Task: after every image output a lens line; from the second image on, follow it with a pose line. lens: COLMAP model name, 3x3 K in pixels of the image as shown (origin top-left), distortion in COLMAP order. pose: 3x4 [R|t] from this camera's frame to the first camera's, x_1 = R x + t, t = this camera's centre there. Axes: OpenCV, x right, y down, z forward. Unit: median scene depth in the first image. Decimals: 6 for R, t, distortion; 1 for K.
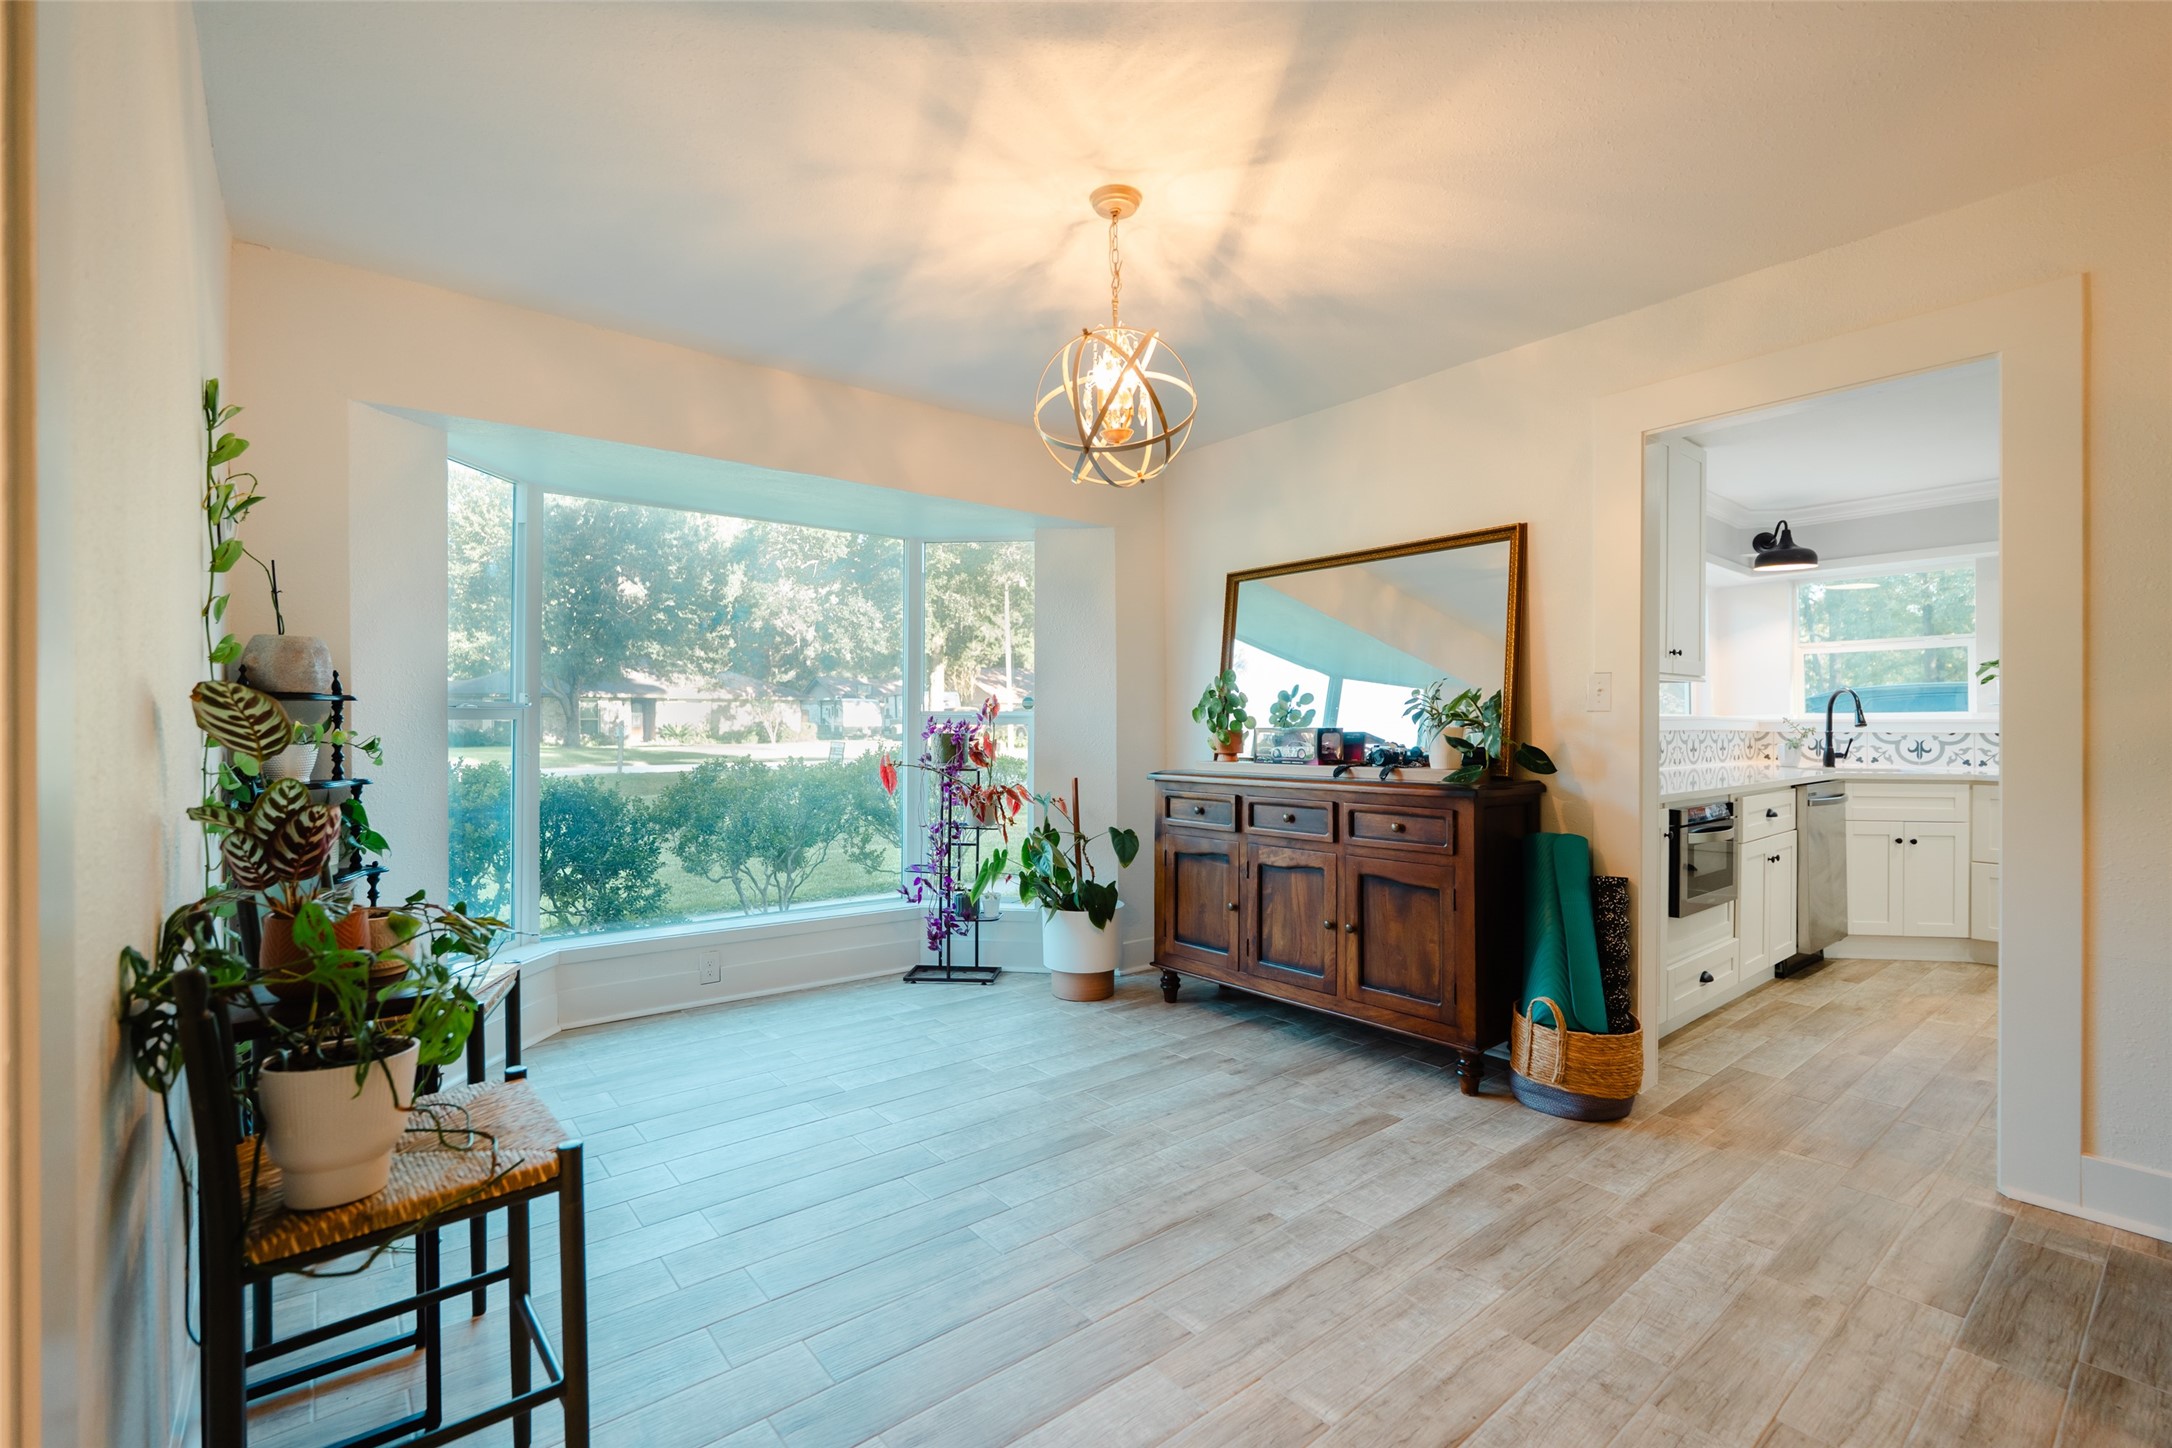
lens RADIAL K [[952.5, 0, 1090.6], [0, 952.5, 724.6], [0, 0, 1]] dist [-0.010495, -0.000051]
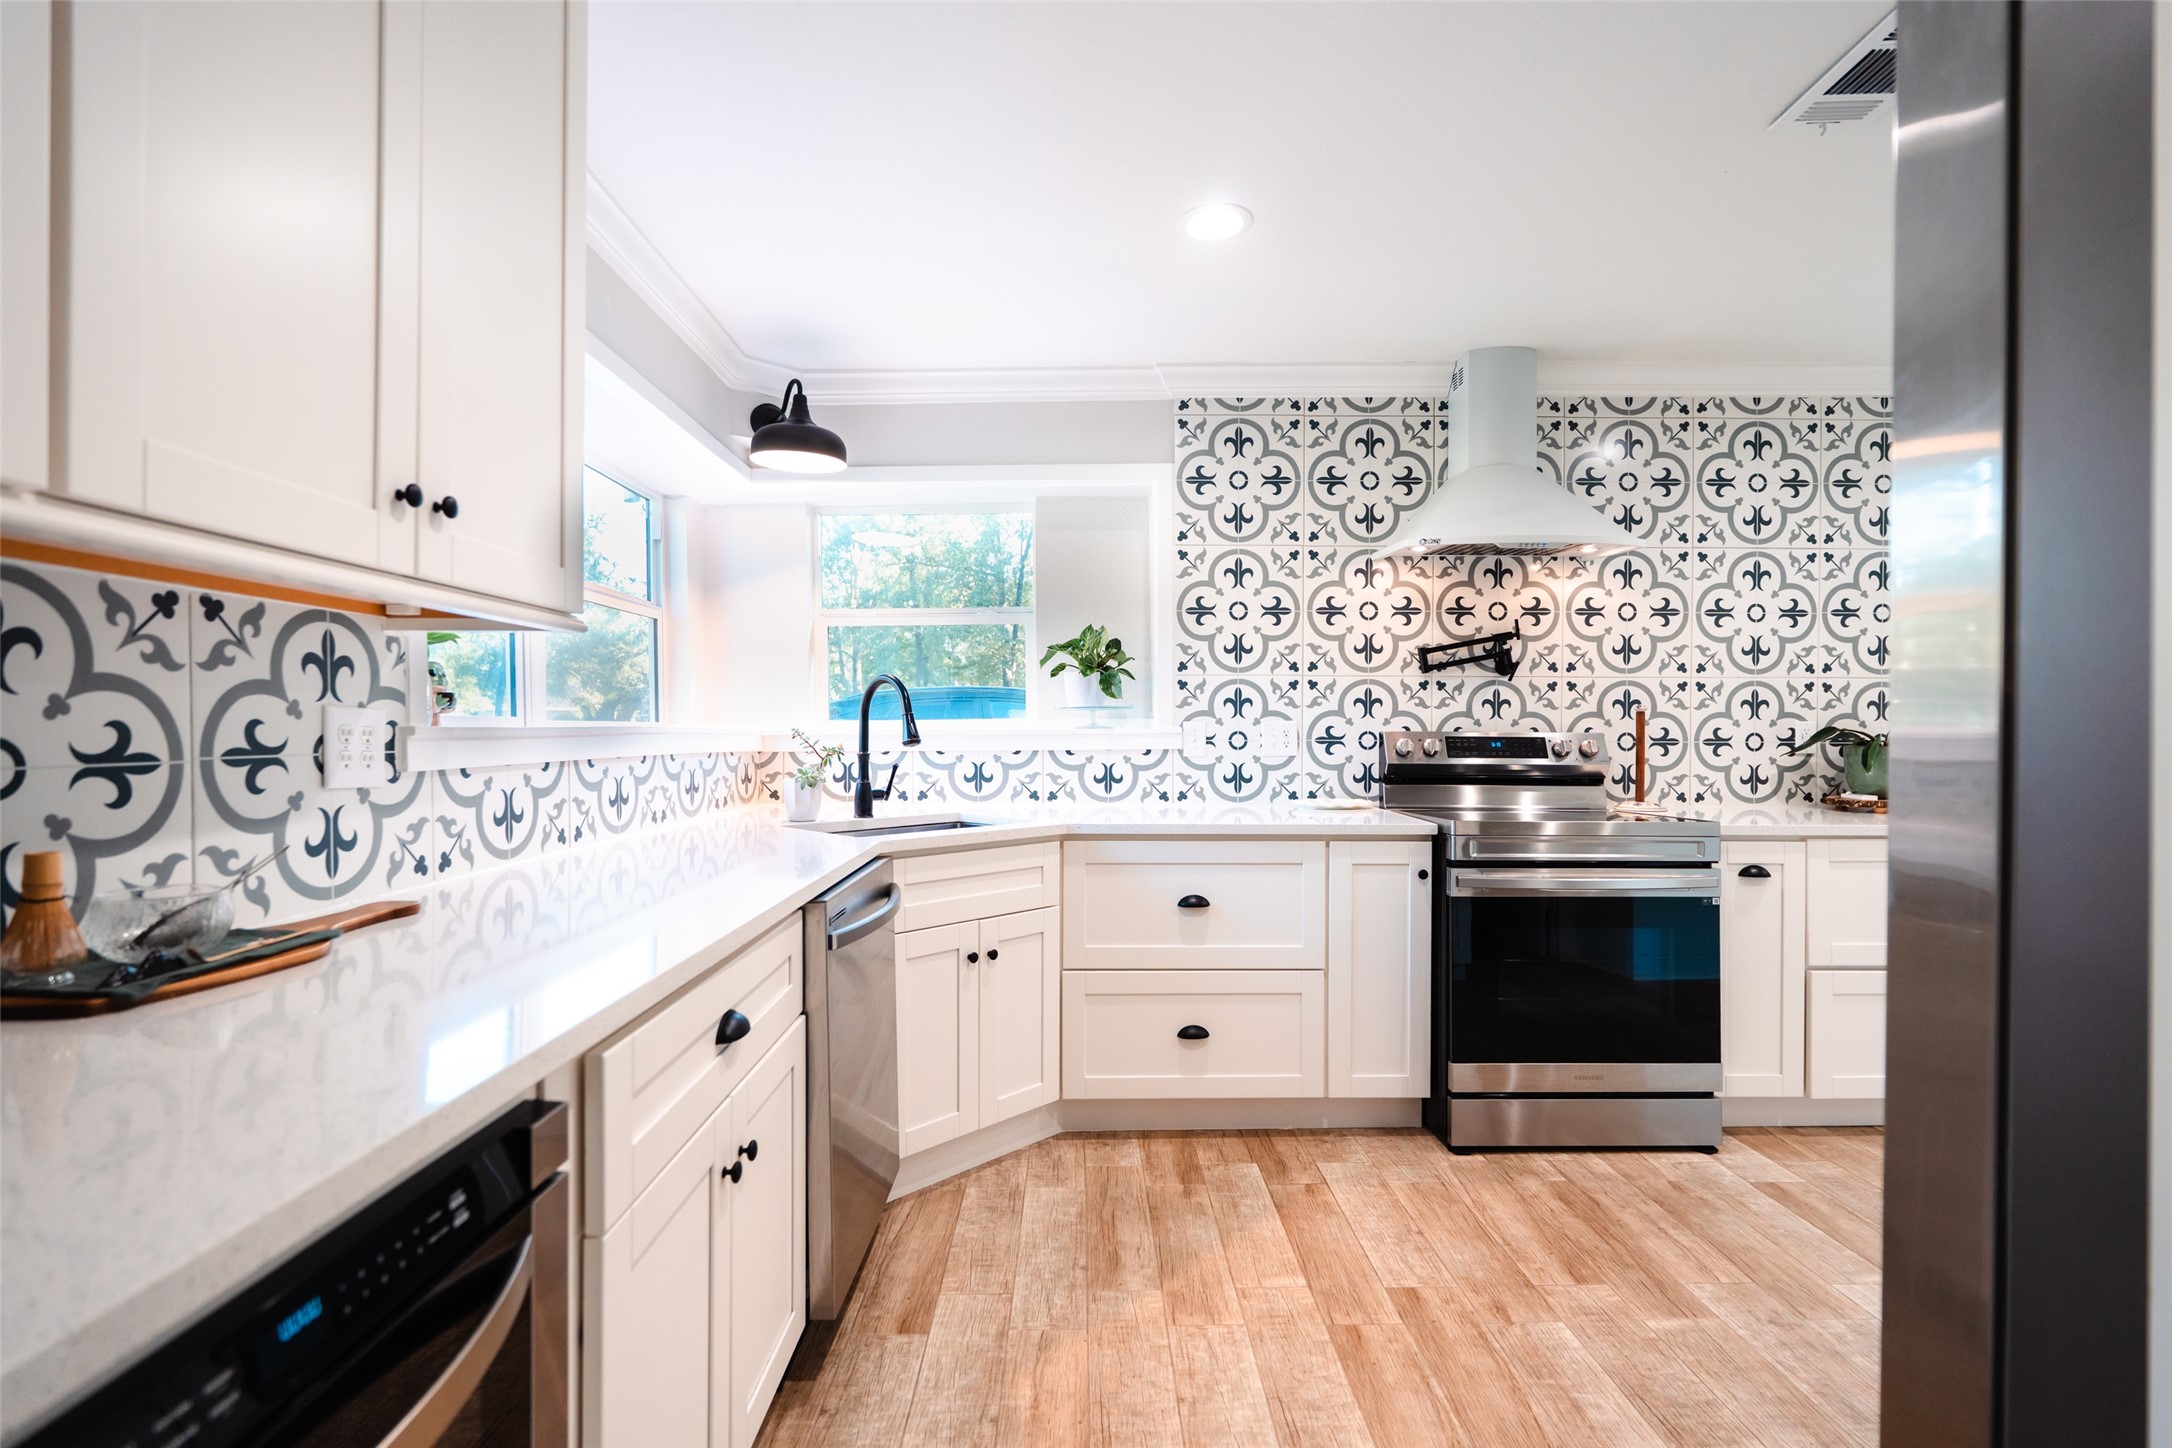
lens RADIAL K [[952.5, 0, 1083.4], [0, 952.5, 726.7], [0, 0, 1]] dist [-0.010495, -0.000051]
pose [[0.621675, -0.003081, 0.783269, 0.472787], [0.004969, 0.999988, -0.000011, -0.008577], [-0.783259, 0.003899, 0.621683, 0.616675]]
